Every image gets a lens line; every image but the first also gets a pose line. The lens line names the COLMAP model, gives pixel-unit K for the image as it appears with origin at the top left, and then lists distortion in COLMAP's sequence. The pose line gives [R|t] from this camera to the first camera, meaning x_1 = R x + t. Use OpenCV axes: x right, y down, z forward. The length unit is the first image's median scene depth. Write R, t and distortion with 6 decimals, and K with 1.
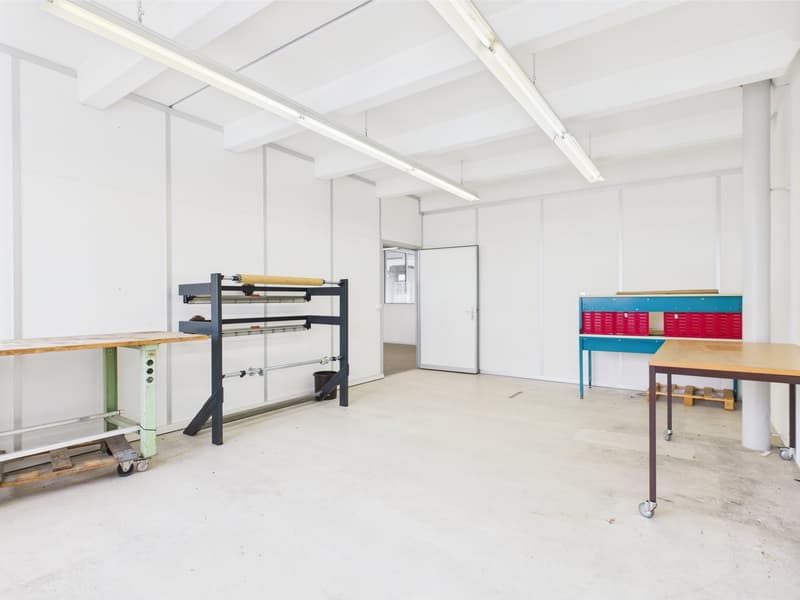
lens RADIAL K [[419.0, 0, 396.9], [0, 419.0, 310.8], [0, 0, 1]] dist [0.001917, -0.000550]
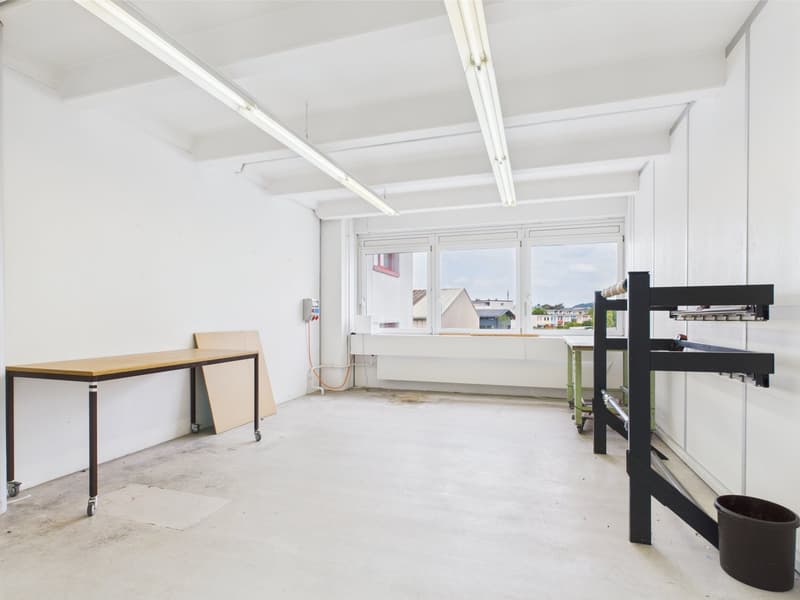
lens RADIAL K [[419.0, 0, 396.9], [0, 419.0, 310.8], [0, 0, 1]] dist [0.001917, -0.000550]
pose [[-0.954490, -0.003599, -0.298221, 0.385912], [-0.006779, 0.999931, 0.009628, -0.051616], [0.298166, 0.011211, -0.954448, 1.943769]]
